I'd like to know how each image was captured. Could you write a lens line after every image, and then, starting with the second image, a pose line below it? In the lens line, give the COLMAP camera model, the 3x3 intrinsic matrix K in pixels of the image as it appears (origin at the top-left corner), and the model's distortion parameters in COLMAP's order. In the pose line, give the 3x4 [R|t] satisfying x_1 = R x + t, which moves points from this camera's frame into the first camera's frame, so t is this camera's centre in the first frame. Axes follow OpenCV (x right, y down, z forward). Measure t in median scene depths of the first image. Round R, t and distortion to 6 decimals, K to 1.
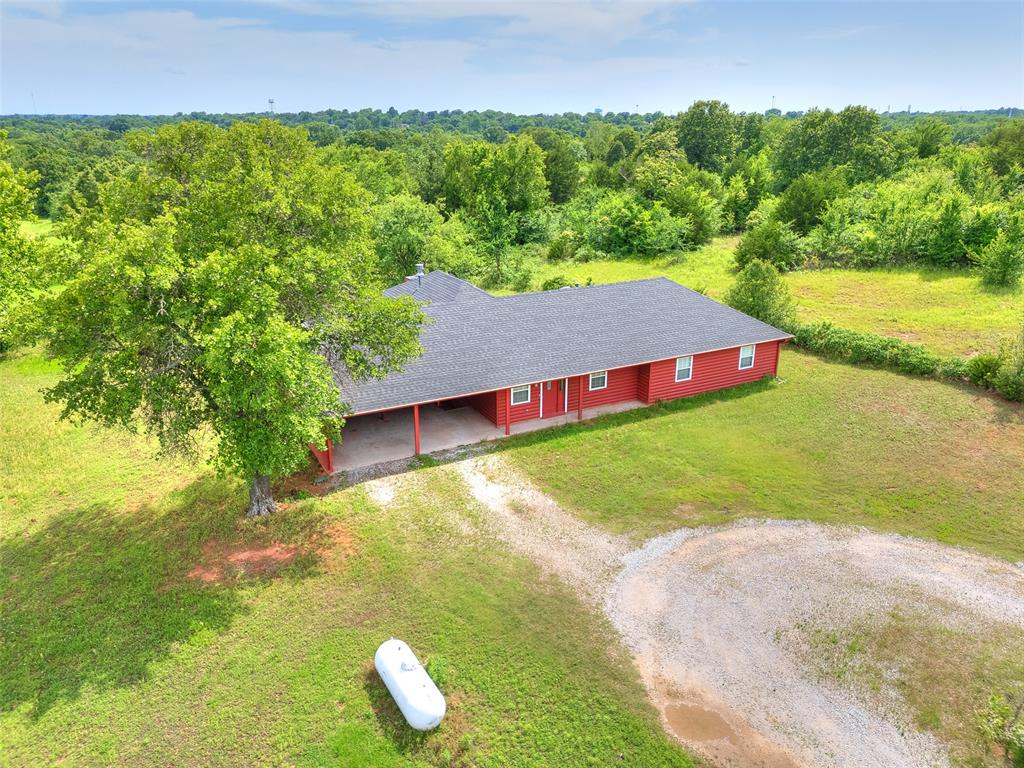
lens RADIAL K [[755.0, 0, 509.6], [0, 755.0, 392.0], [0, 0, 1]] dist [0.048858, -0.022876]
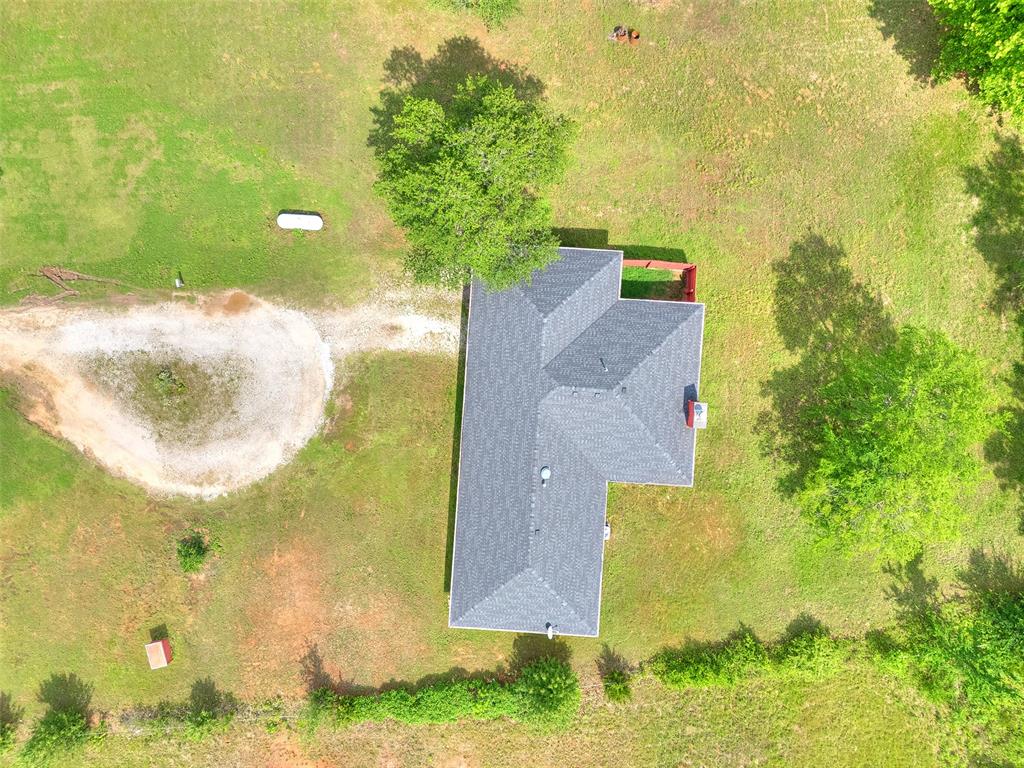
lens RADIAL K [[755.0, 0, 513.4], [0, 755.0, 381.4], [0, 0, 1]] dist [0.048858, -0.022876]
pose [[-0.529483, 0.848319, -0.001693, -0.026910], [-0.299985, -0.185369, 0.935760, -1.472529], [0.793509, 0.495977, 0.352633, 0.540210]]
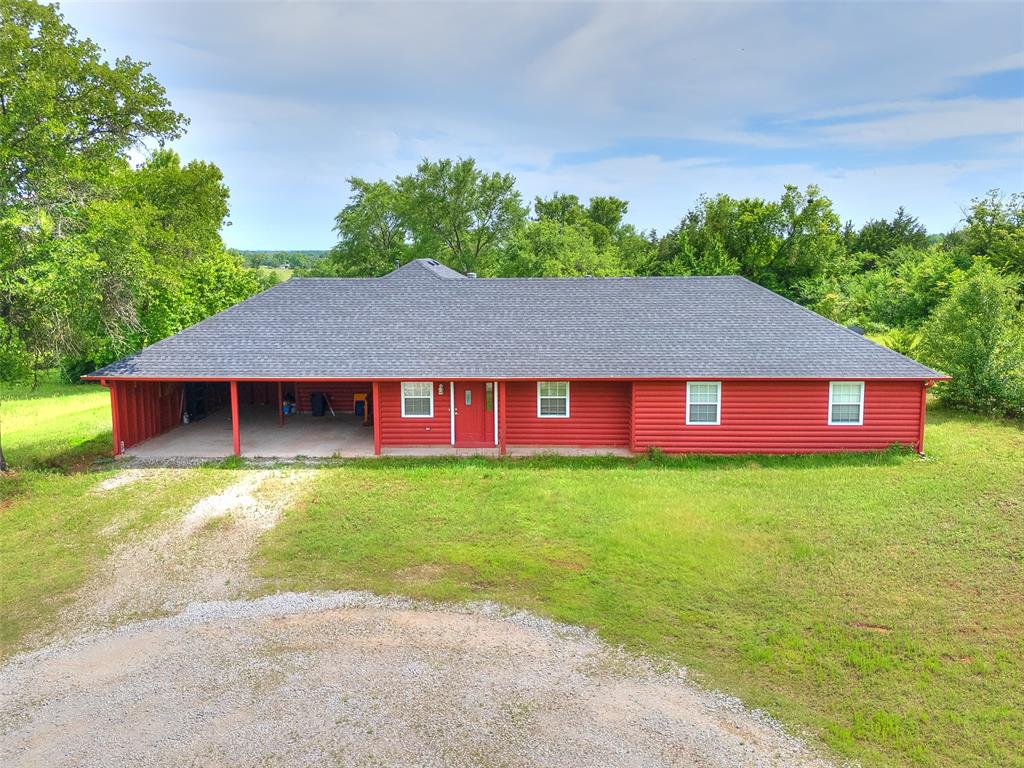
lens RADIAL K [[824.1, 0, 509.7], [0, 824.1, 379.4], [0, 0, 1]] dist [0.041320, -0.006357]
pose [[0.863851, 0.071041, -0.498713, 0.488317], [-0.163865, 0.975792, -0.144840, 0.081358], [0.476351, 0.206842, 0.854580, 0.415748]]
